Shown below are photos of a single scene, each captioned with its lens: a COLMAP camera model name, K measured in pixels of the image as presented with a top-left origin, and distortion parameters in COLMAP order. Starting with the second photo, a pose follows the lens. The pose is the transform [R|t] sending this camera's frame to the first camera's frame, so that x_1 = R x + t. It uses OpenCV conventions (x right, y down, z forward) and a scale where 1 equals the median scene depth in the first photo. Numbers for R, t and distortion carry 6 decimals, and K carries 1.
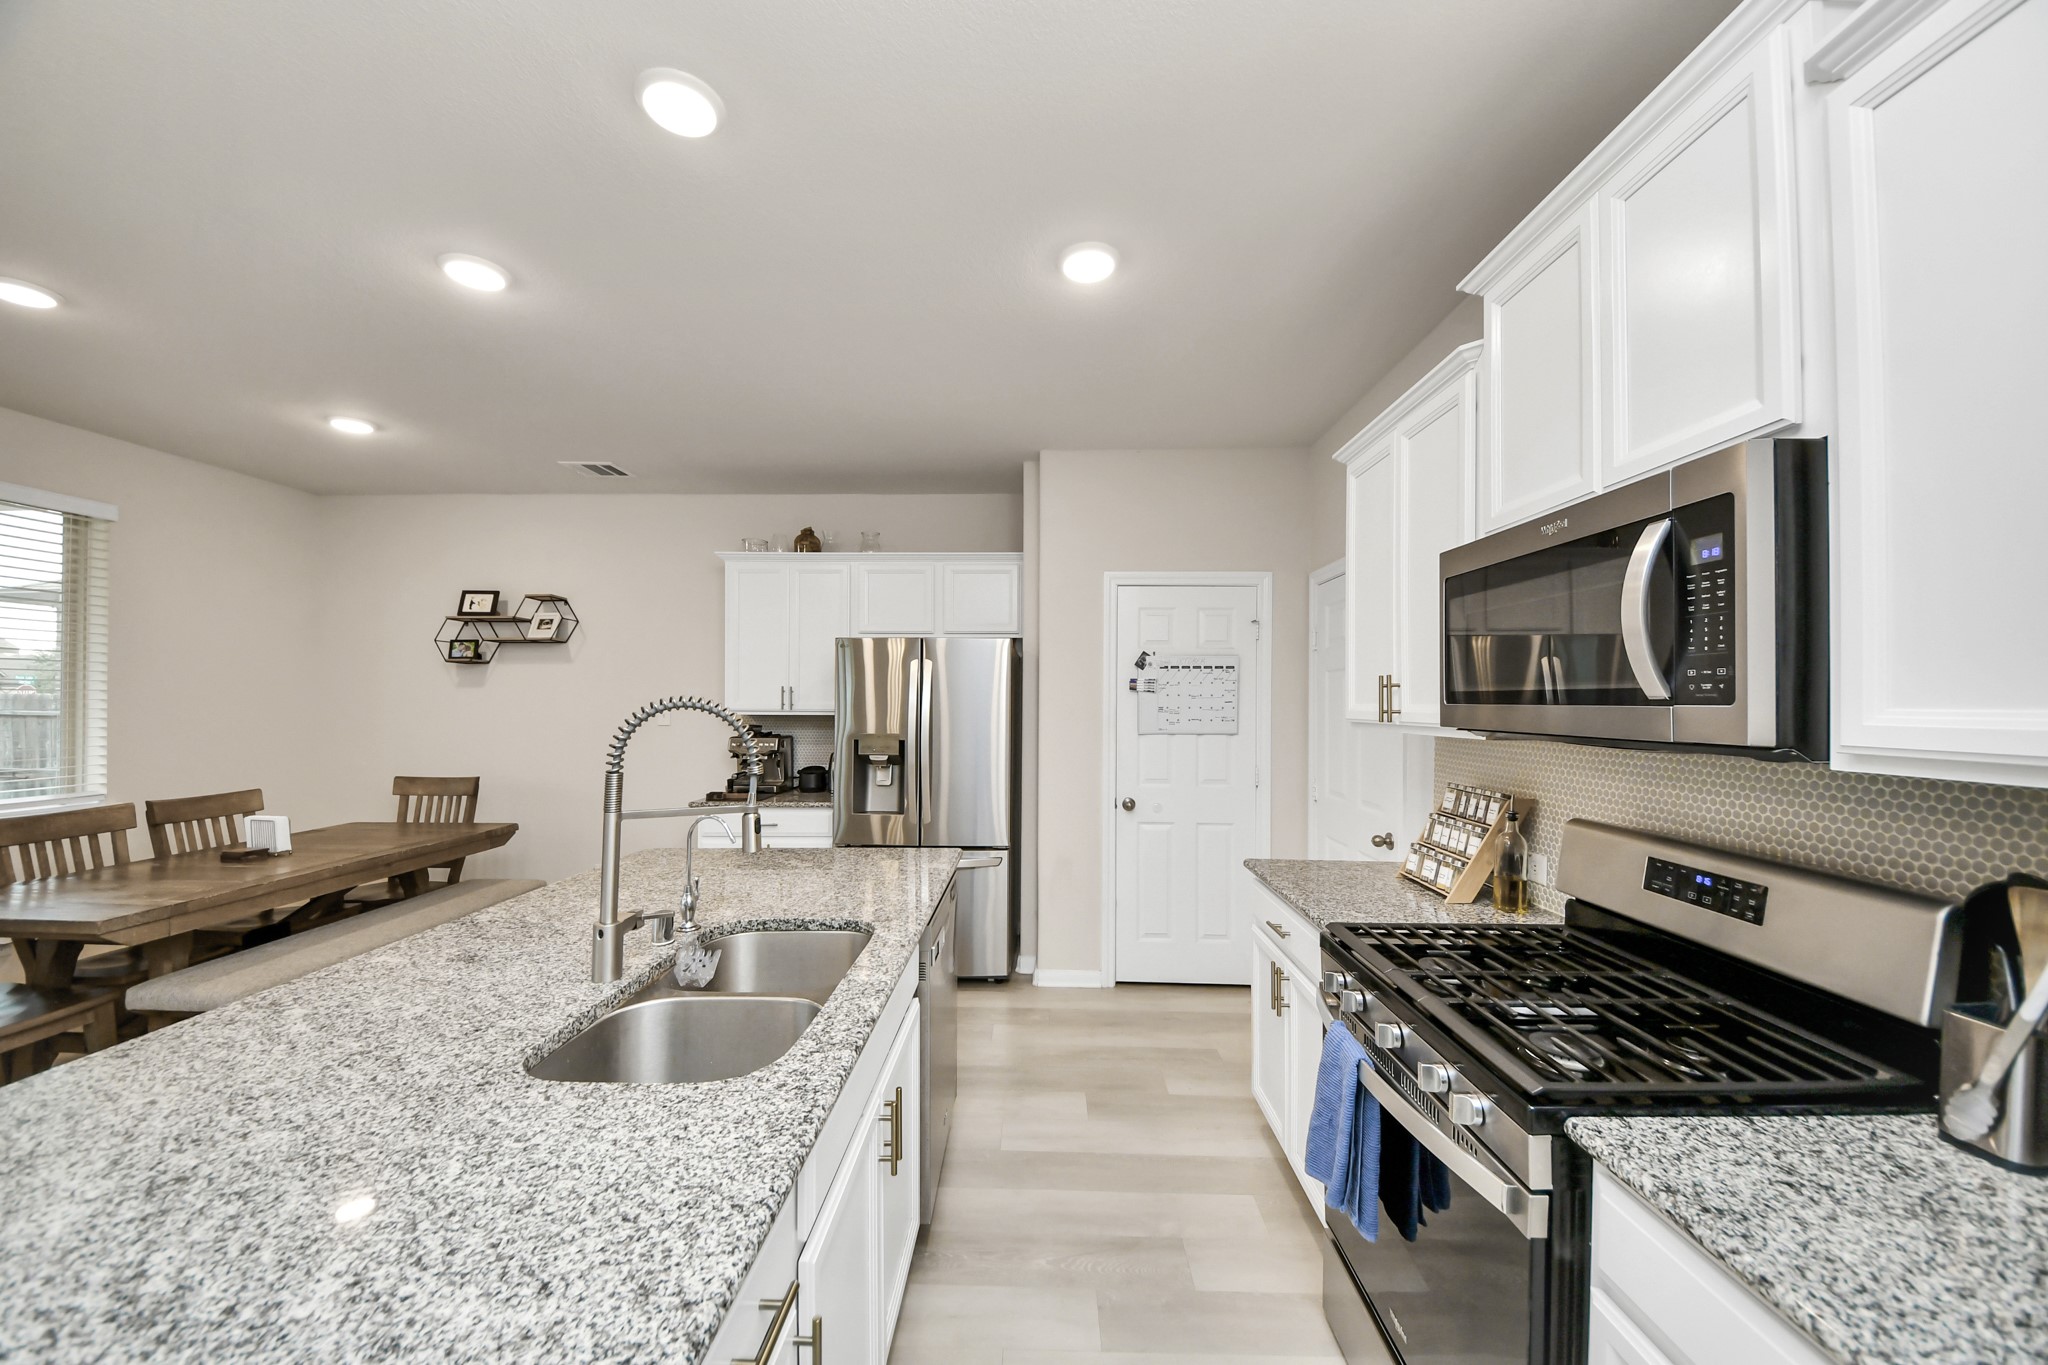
lens RADIAL K [[721.7, 0, 1023.5], [0, 721.7, 697.0], [0, 0, 1]] dist [0.027487, -0.018527]
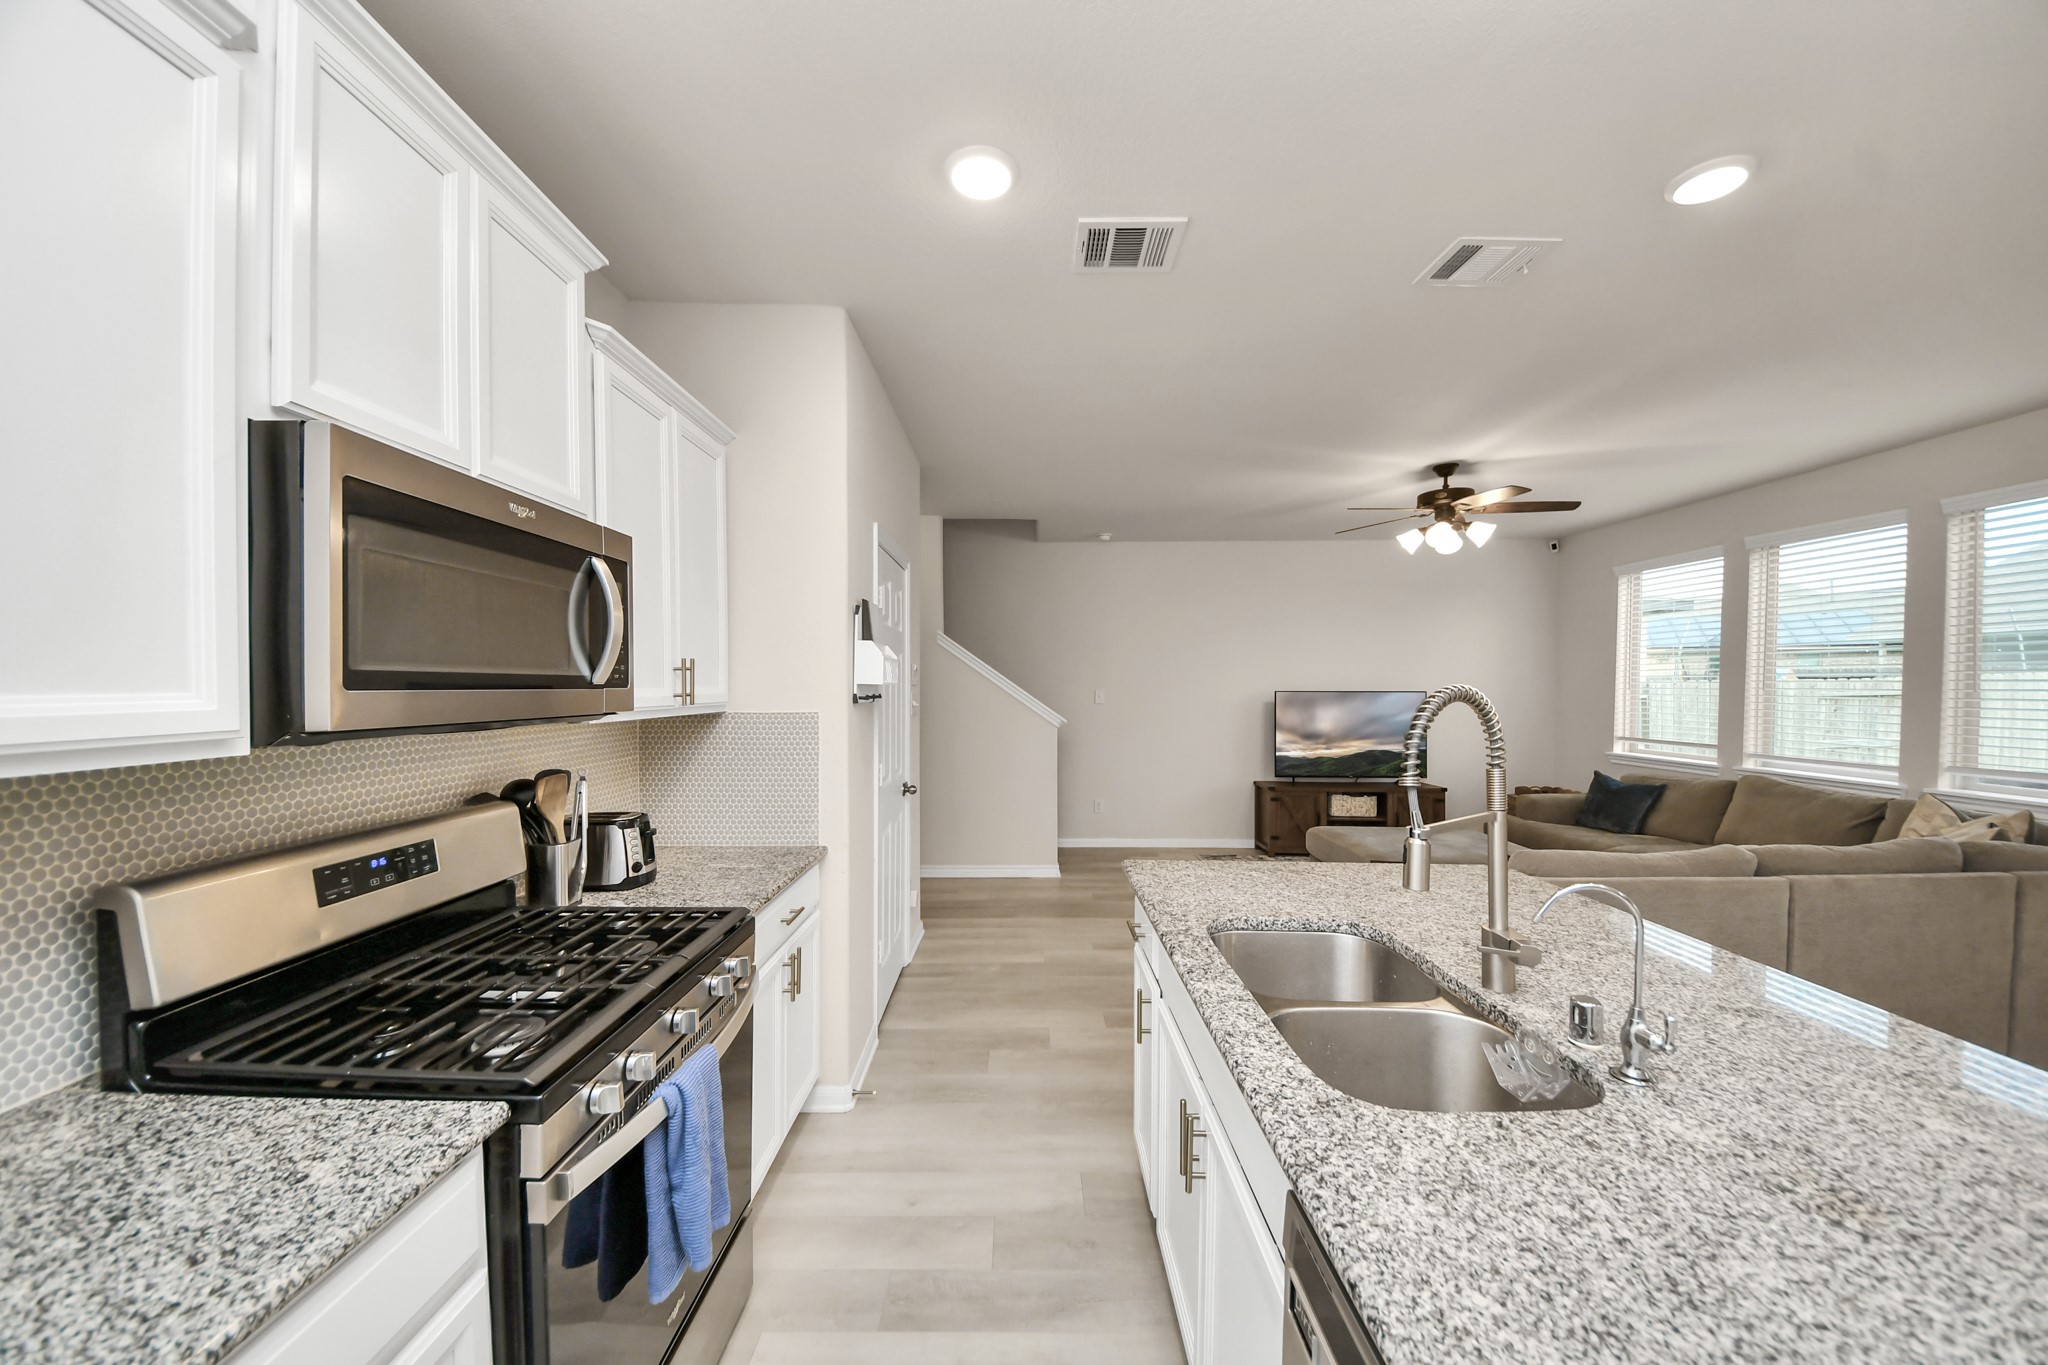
lens RADIAL K [[721.7, 0, 1023.5], [0, 721.7, 697.0], [0, 0, 1]] dist [0.027487, -0.018527]
pose [[-0.999686, -0.004524, -0.024651, 0.023653], [-0.004788, 0.999931, 0.010683, 0.002599], [0.024601, 0.010798, -0.999639, 0.734066]]
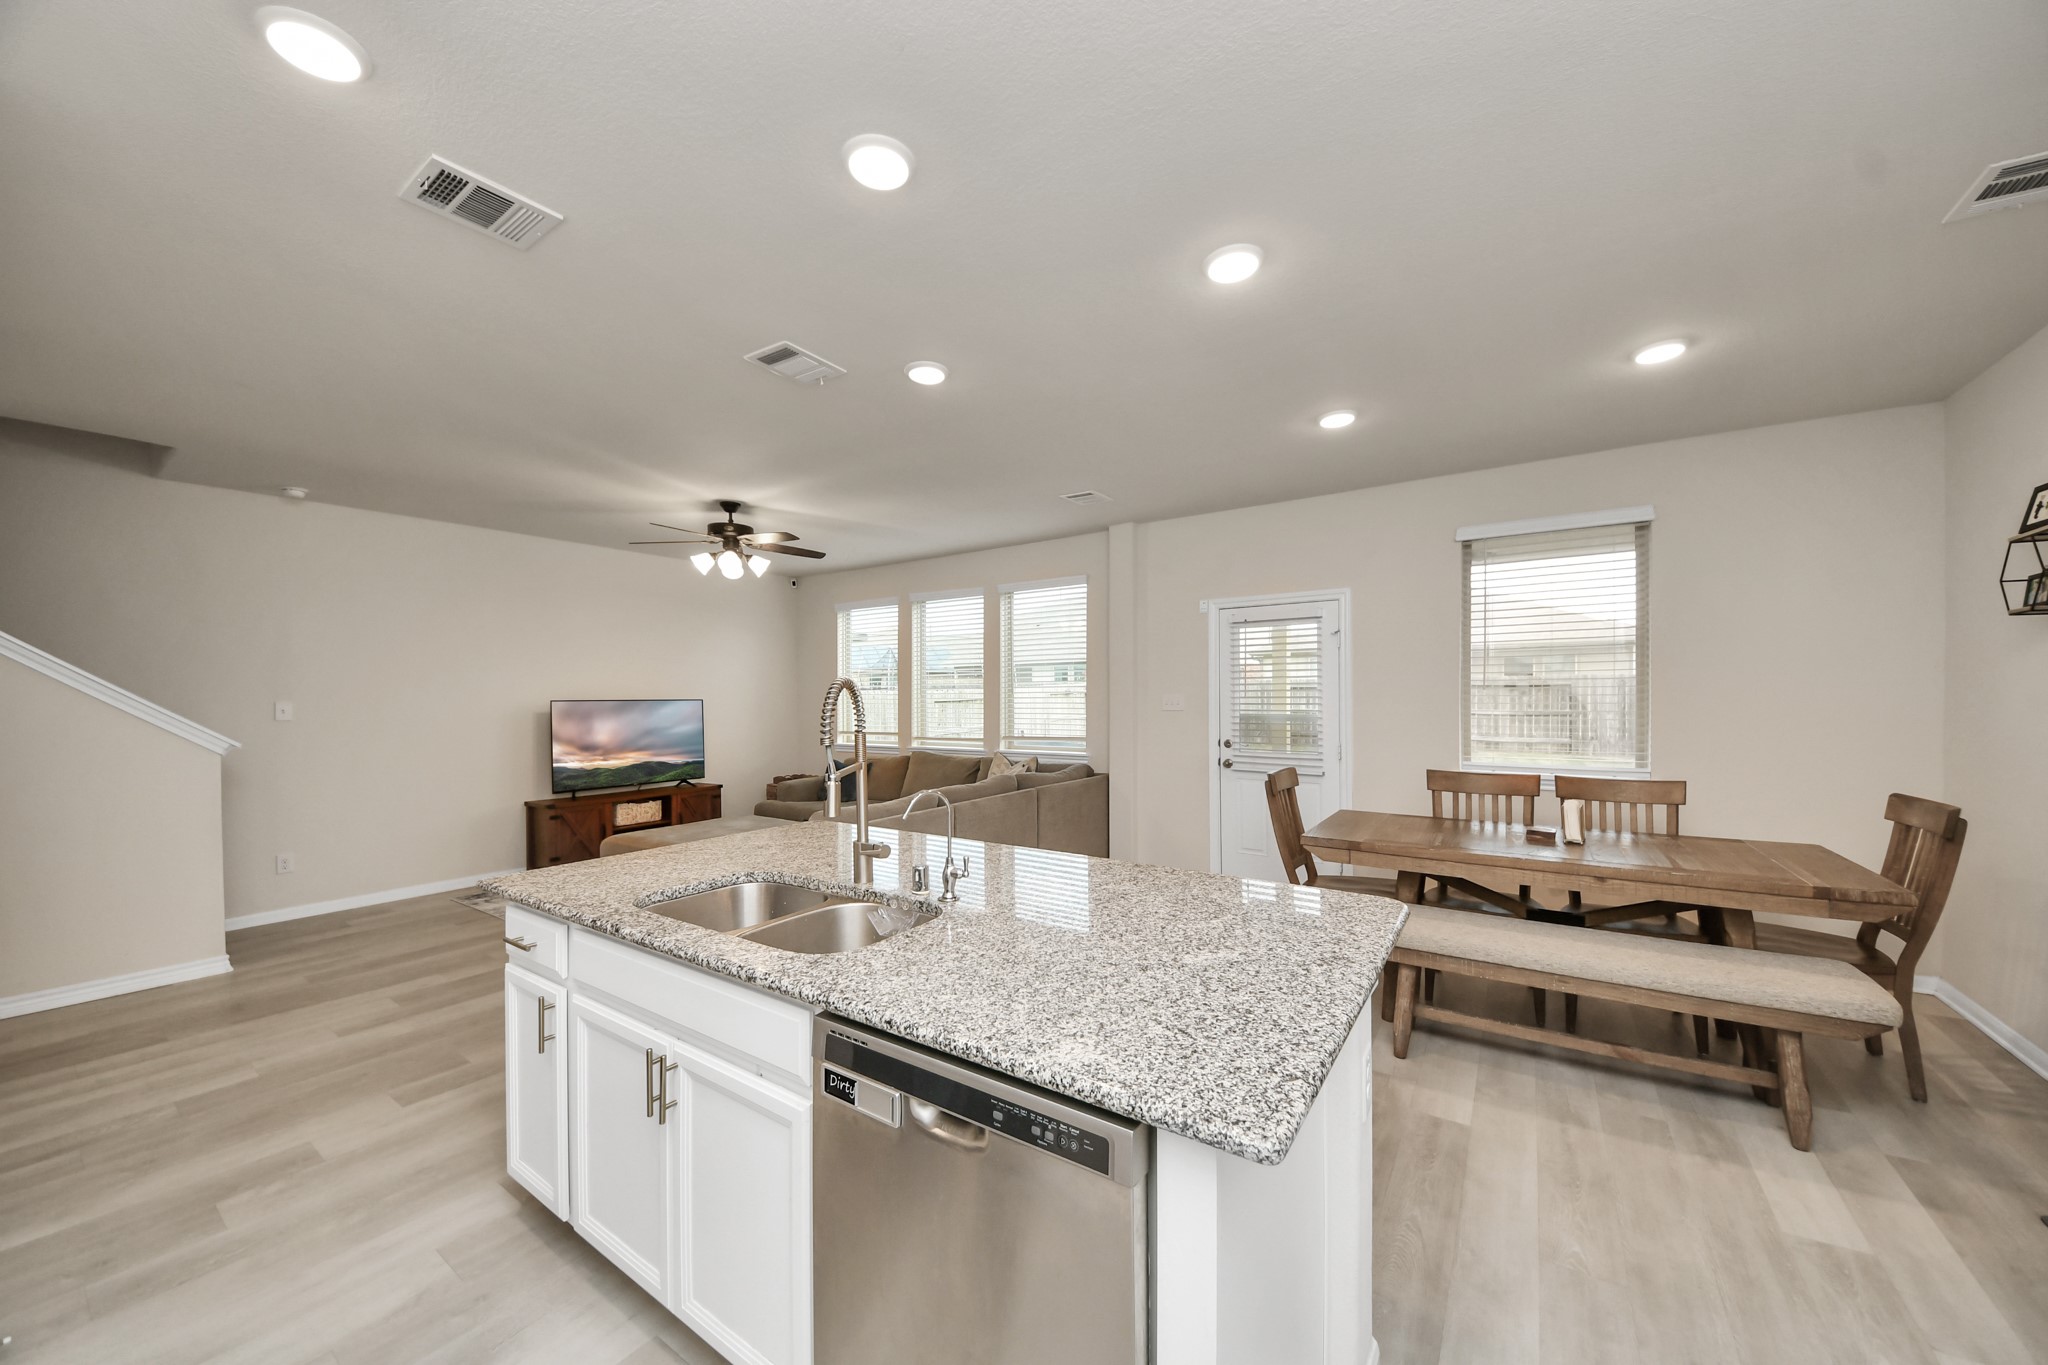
lens RADIAL K [[721.7, 0, 1023.5], [0, 721.7, 697.0], [0, 0, 1]] dist [0.027487, -0.018527]
pose [[-0.543994, 0.000859, -0.839089, 0.161193], [0.010542, 0.999928, -0.005811, 0.016564], [0.839023, -0.012007, -0.543963, 0.772079]]
